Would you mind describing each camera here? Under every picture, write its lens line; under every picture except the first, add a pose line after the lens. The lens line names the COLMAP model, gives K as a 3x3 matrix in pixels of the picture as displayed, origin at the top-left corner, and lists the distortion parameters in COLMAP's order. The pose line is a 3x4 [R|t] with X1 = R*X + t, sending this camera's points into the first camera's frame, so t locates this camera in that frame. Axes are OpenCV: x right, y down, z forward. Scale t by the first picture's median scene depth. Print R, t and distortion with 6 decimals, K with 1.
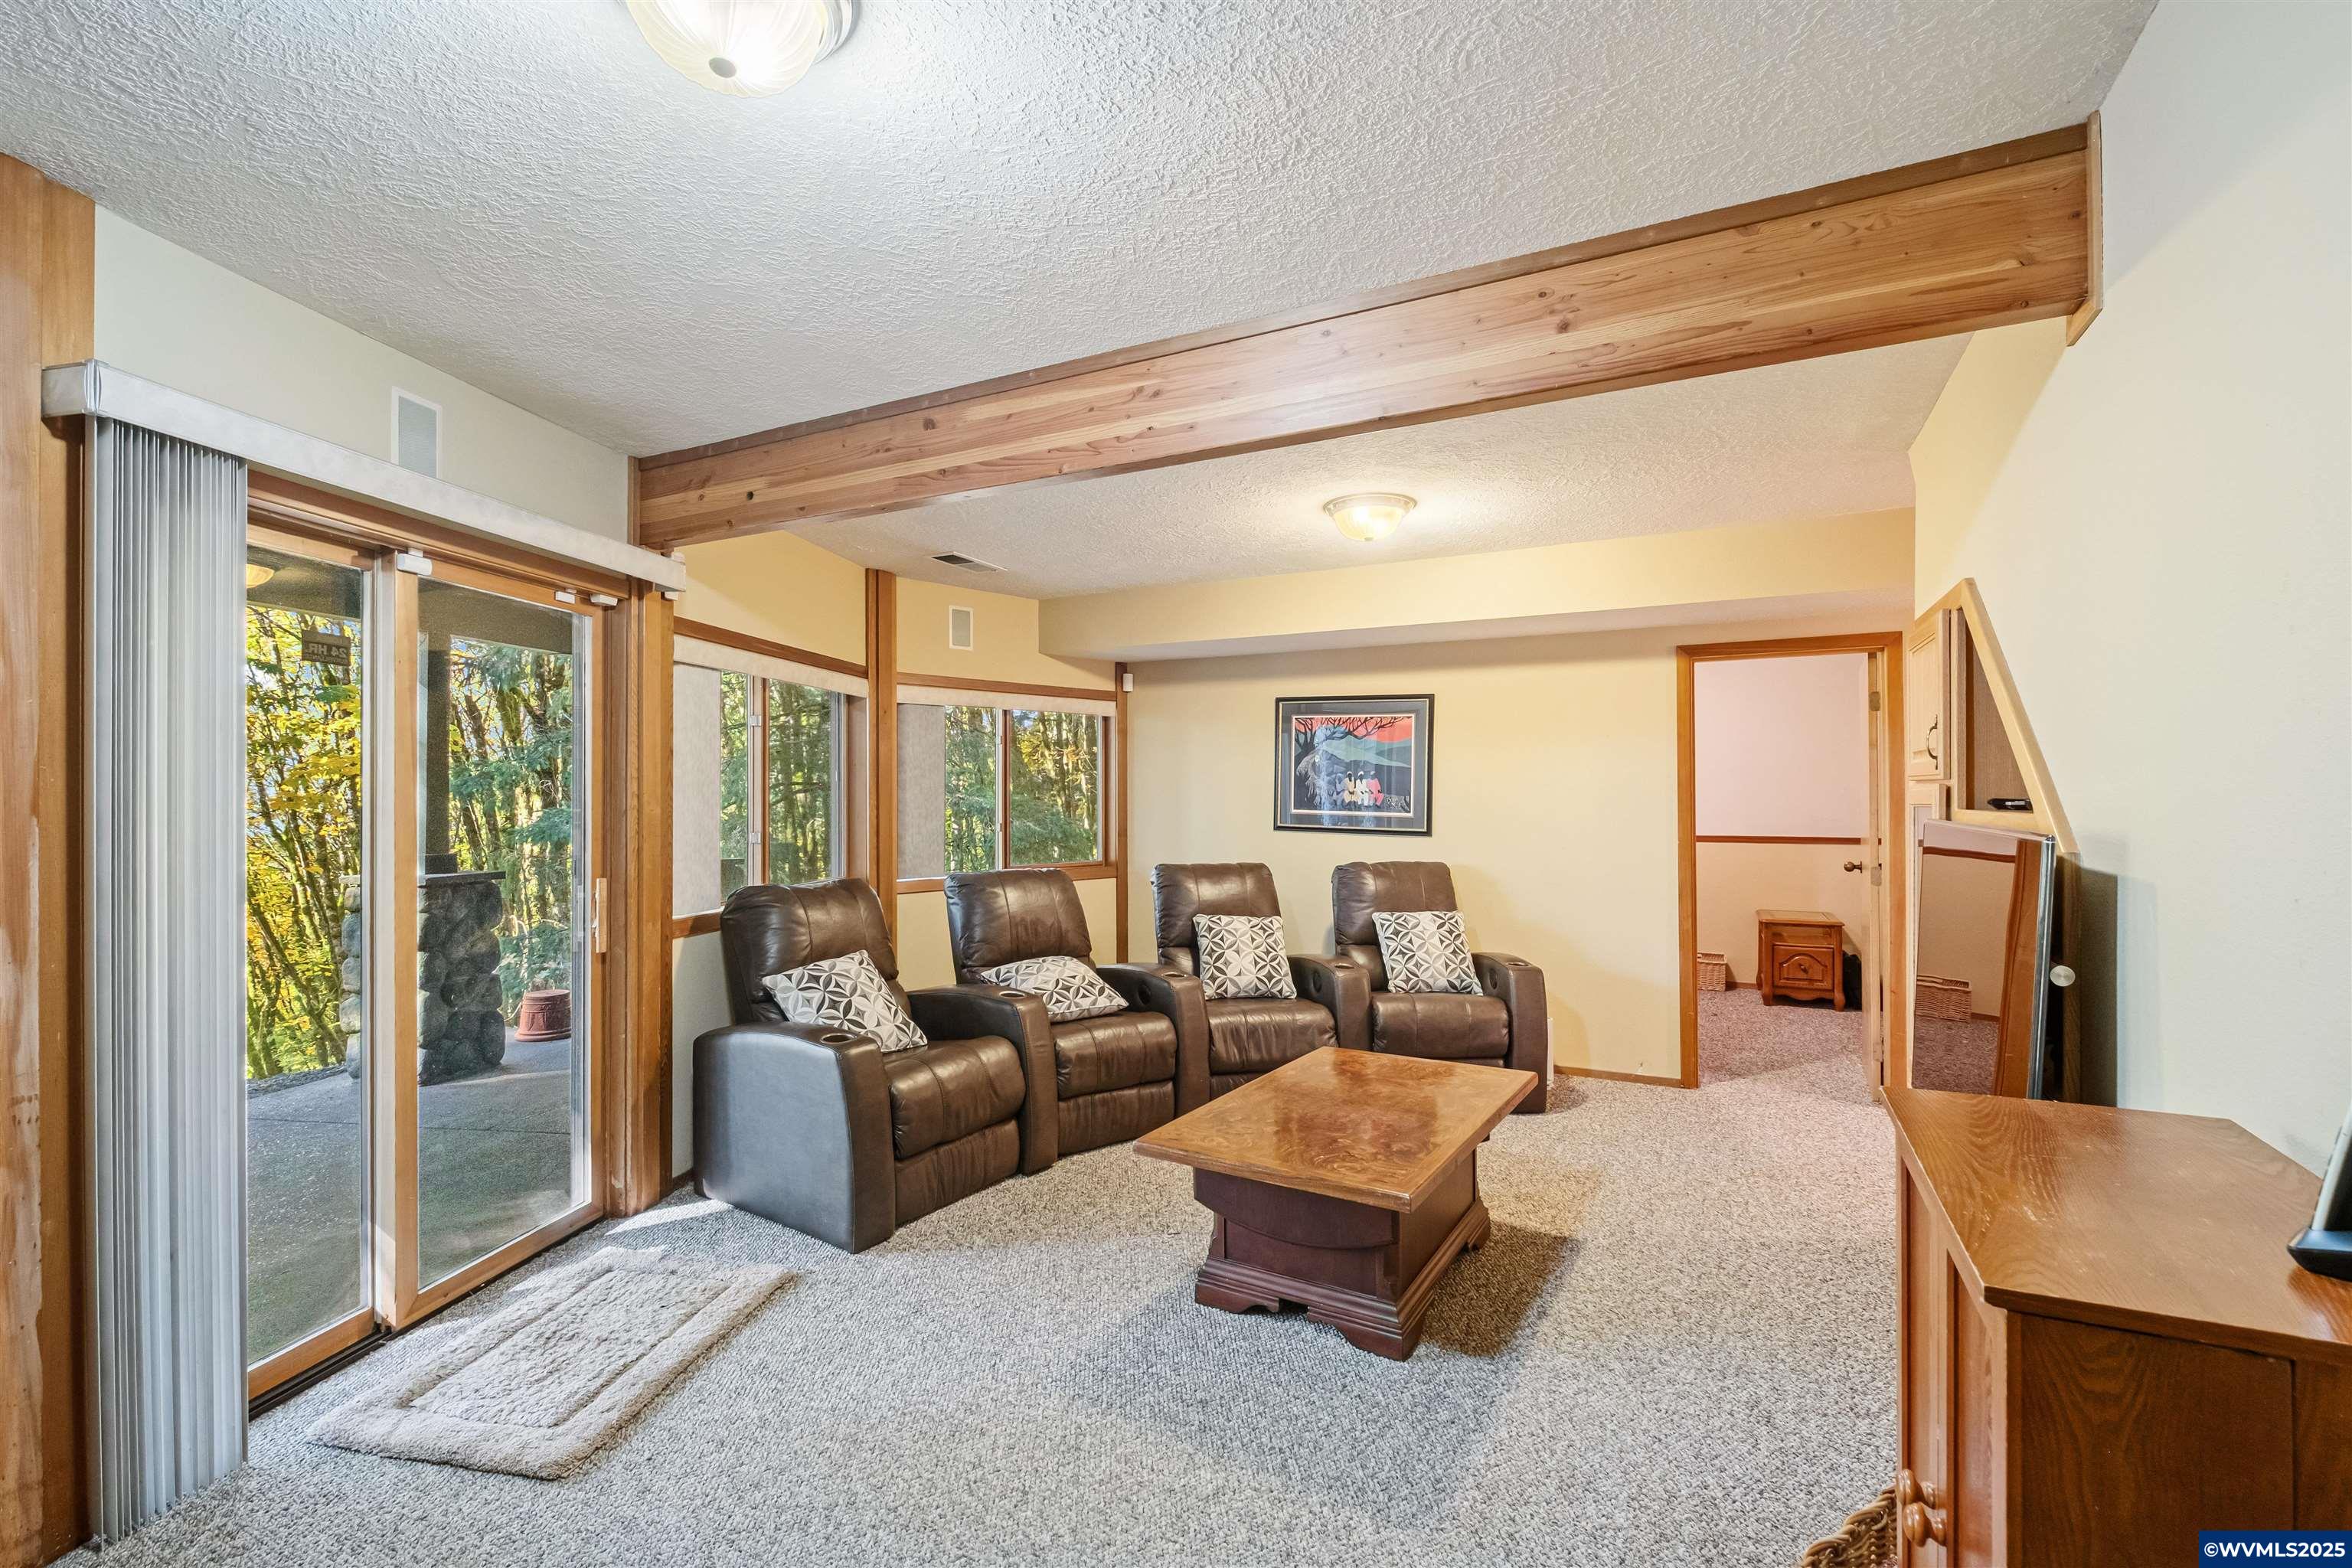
lens RADIAL K [[1025.3, 0, 1189.0], [0, 1025.3, 798.1], [0, 0, 1]] dist [0.001890, -0.003466]
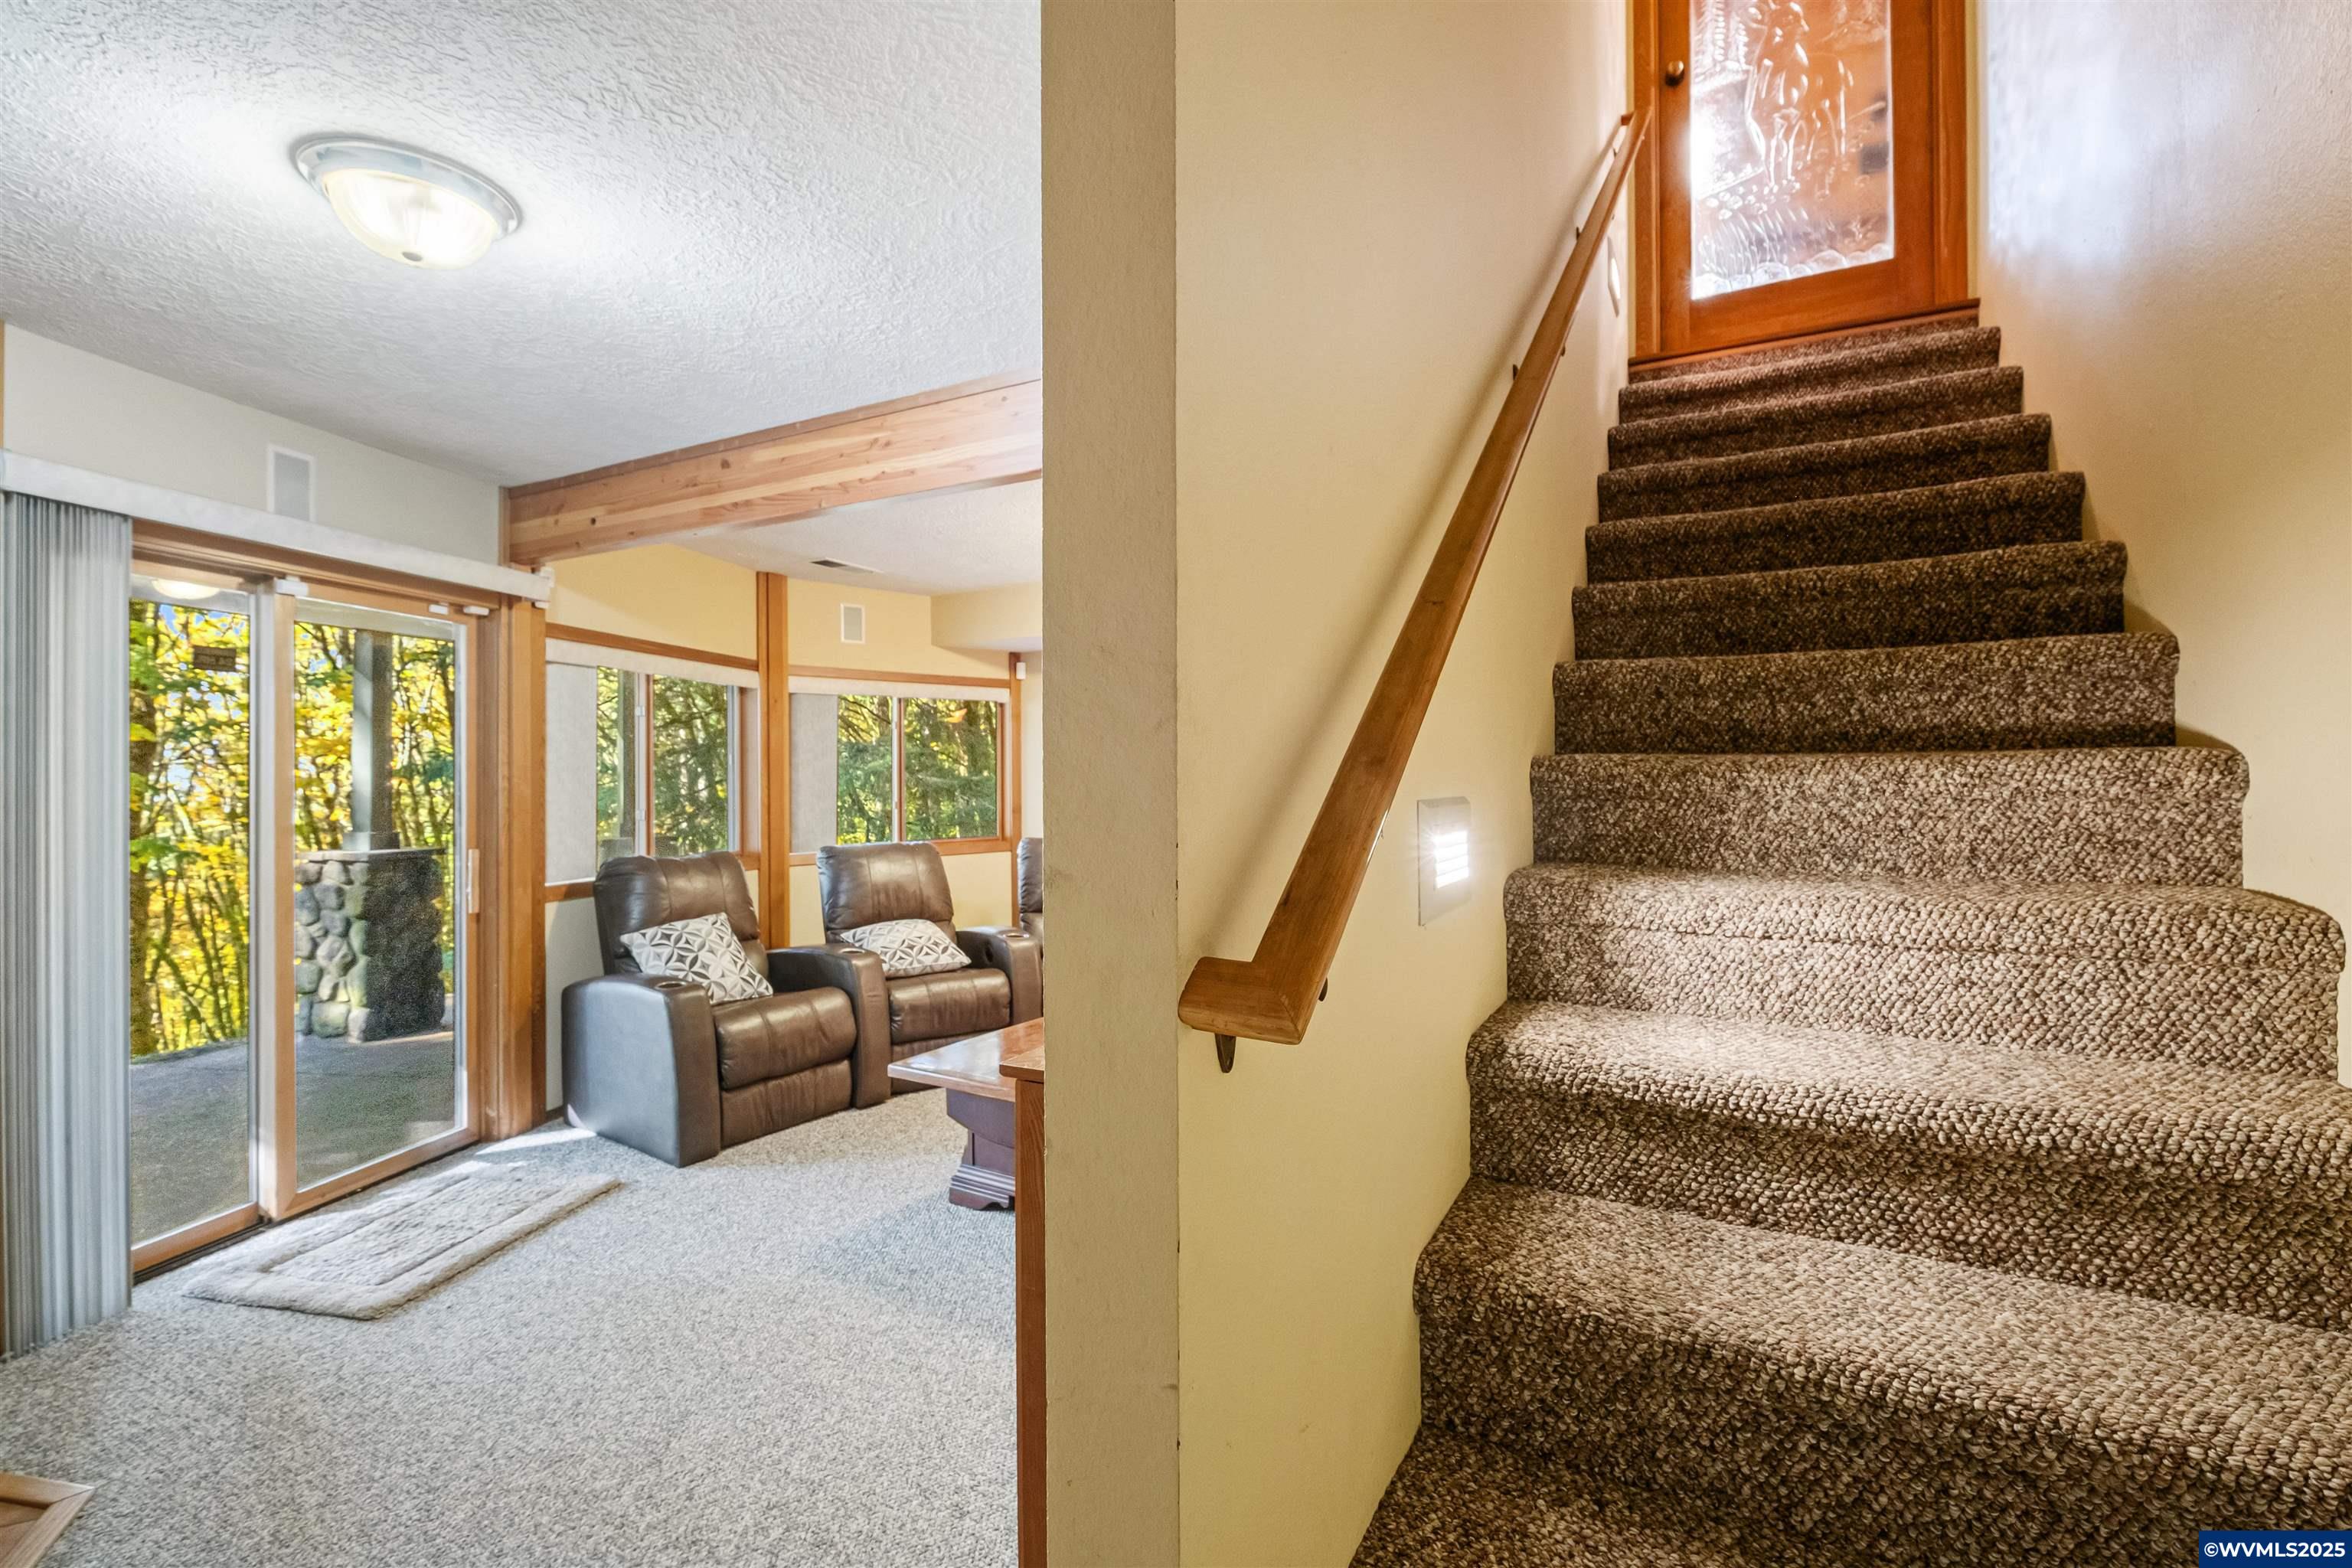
lens RADIAL K [[1025.3, 0, 1182.4], [0, 1025.3, 772.3], [0, 0, 1]] dist [0.001890, -0.003466]
pose [[0.999874, -0.006284, -0.014583, 0.256162], [0.006208, 0.999967, -0.005310, 0.002006], [0.014616, 0.005219, 0.999880, -0.158404]]
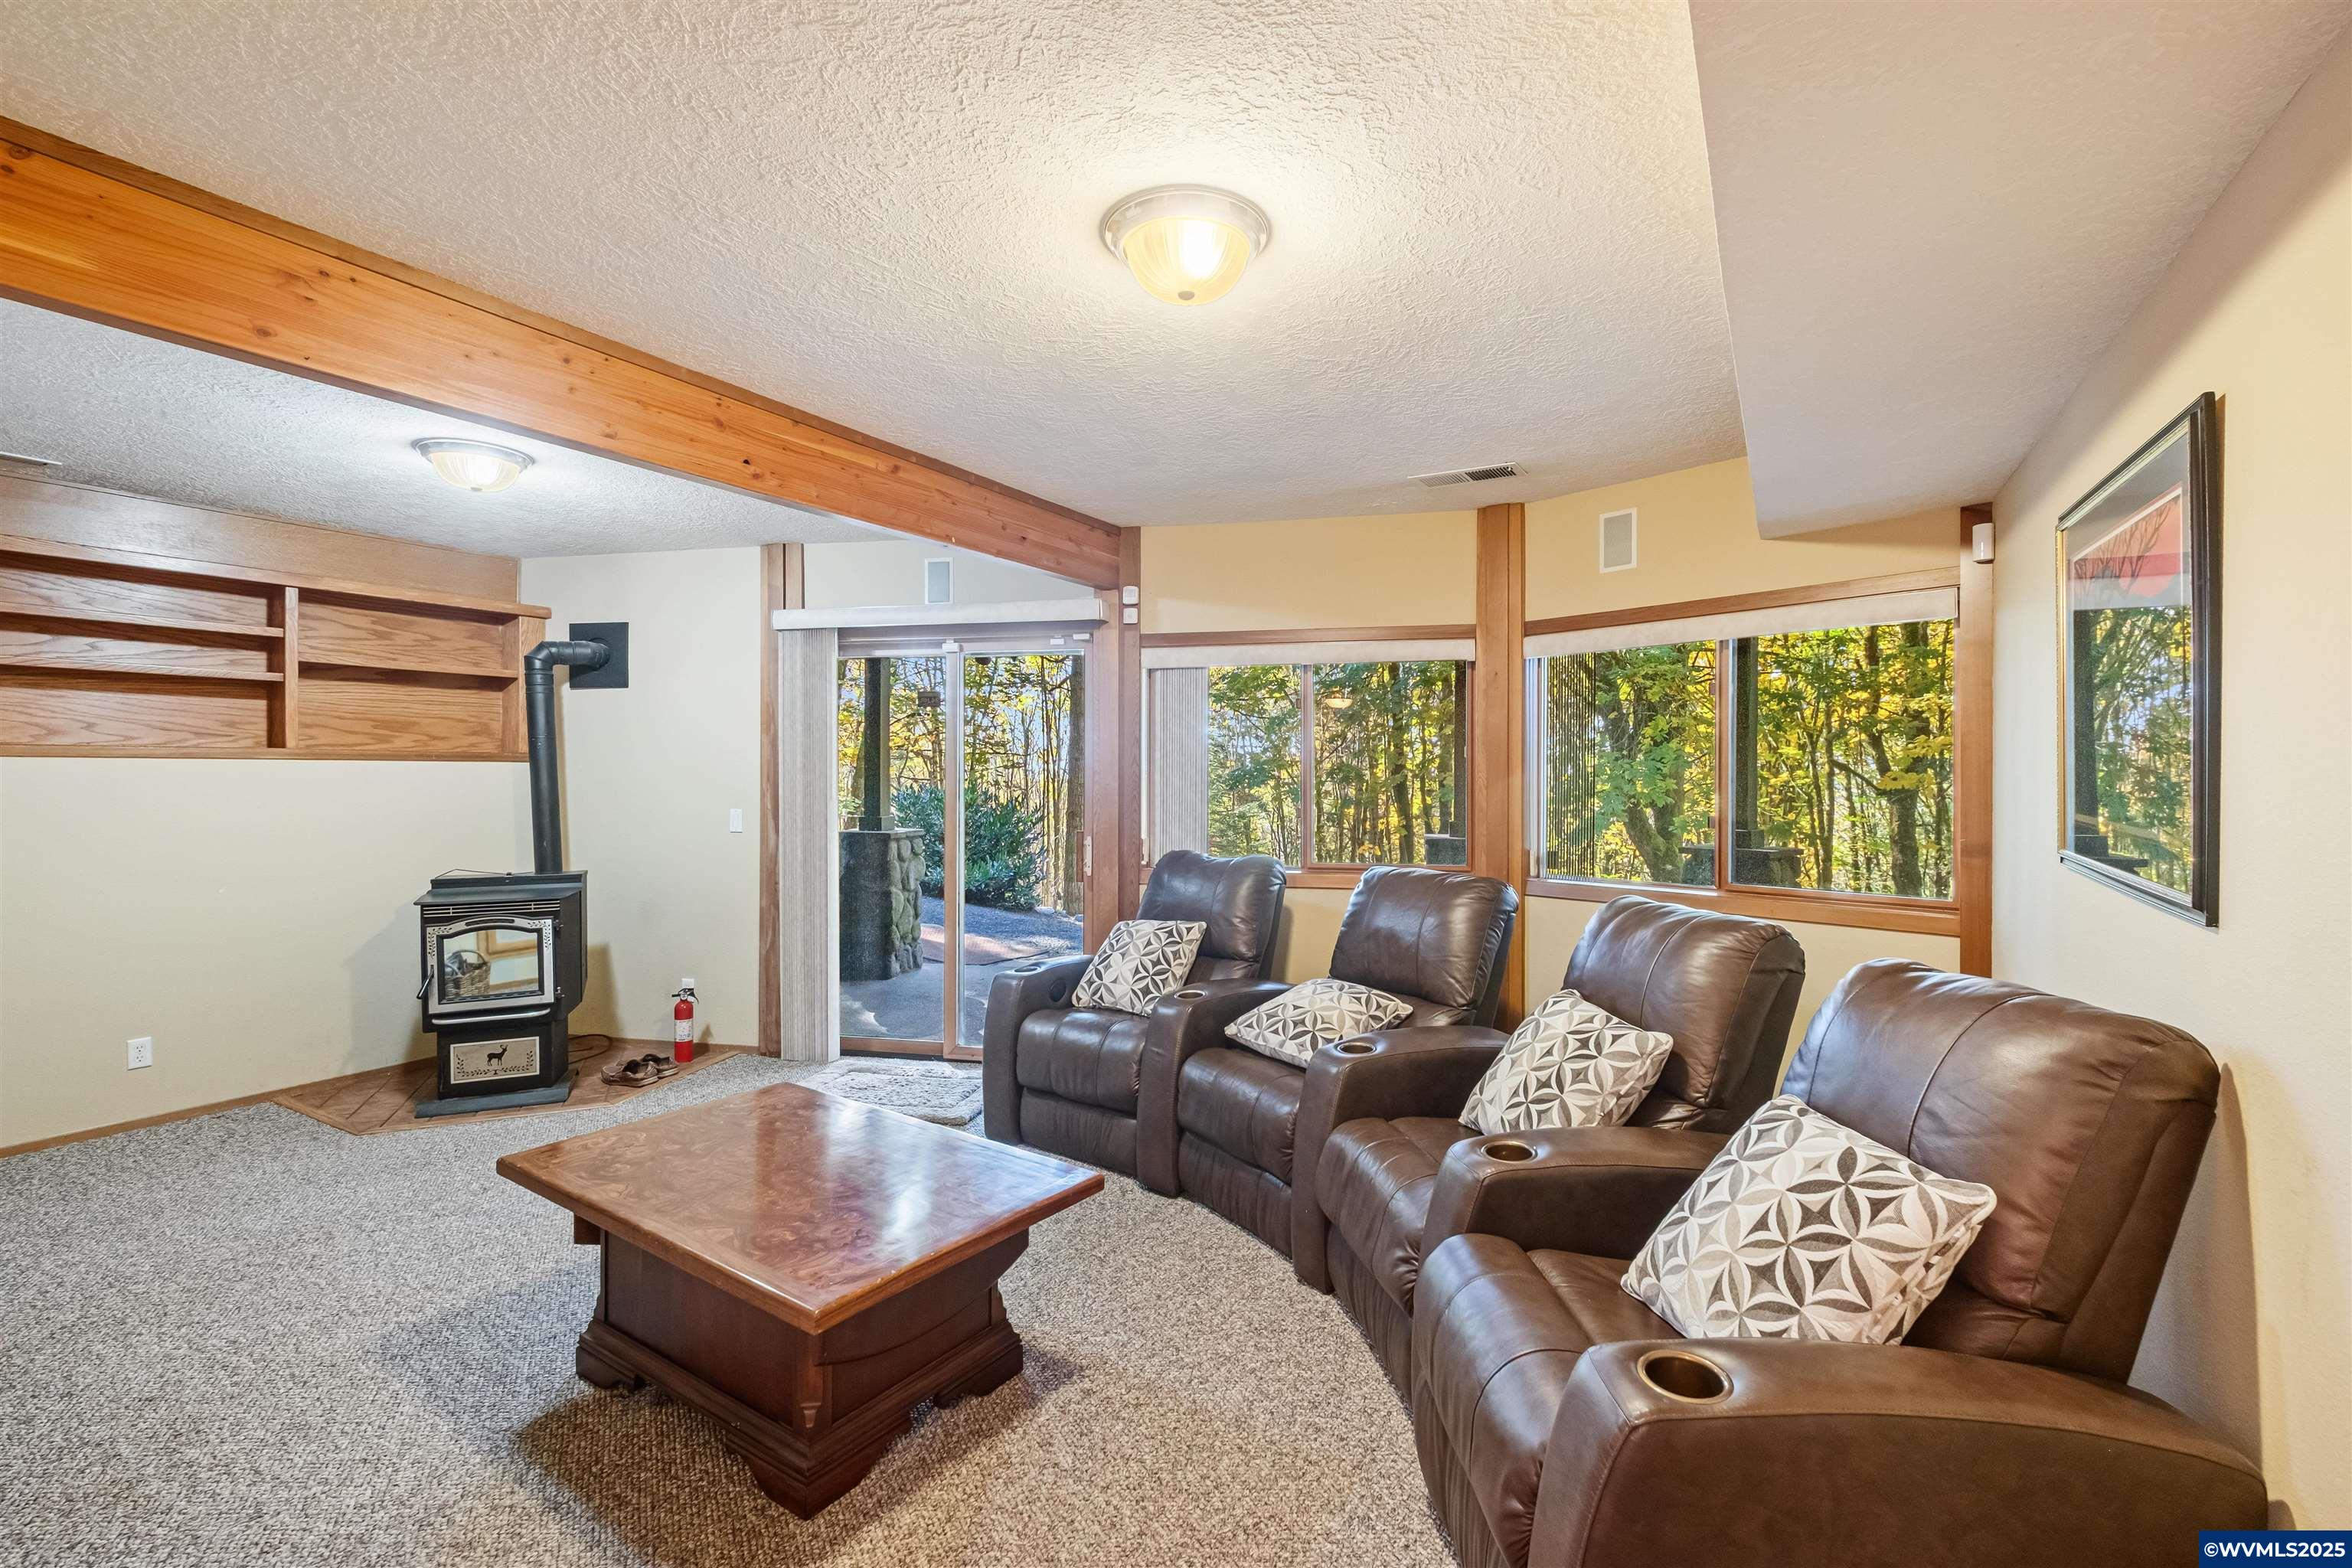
lens RADIAL K [[1025.3, 0, 1195.5], [0, 1025.3, 769.5], [0, 0, 1]] dist [0.001890, -0.003466]
pose [[-0.043948, 0.009804, -0.998986, 0.893581], [0.001780, 0.999951, 0.009735, -0.022341], [0.999032, -0.001350, -0.043963, 1.271993]]
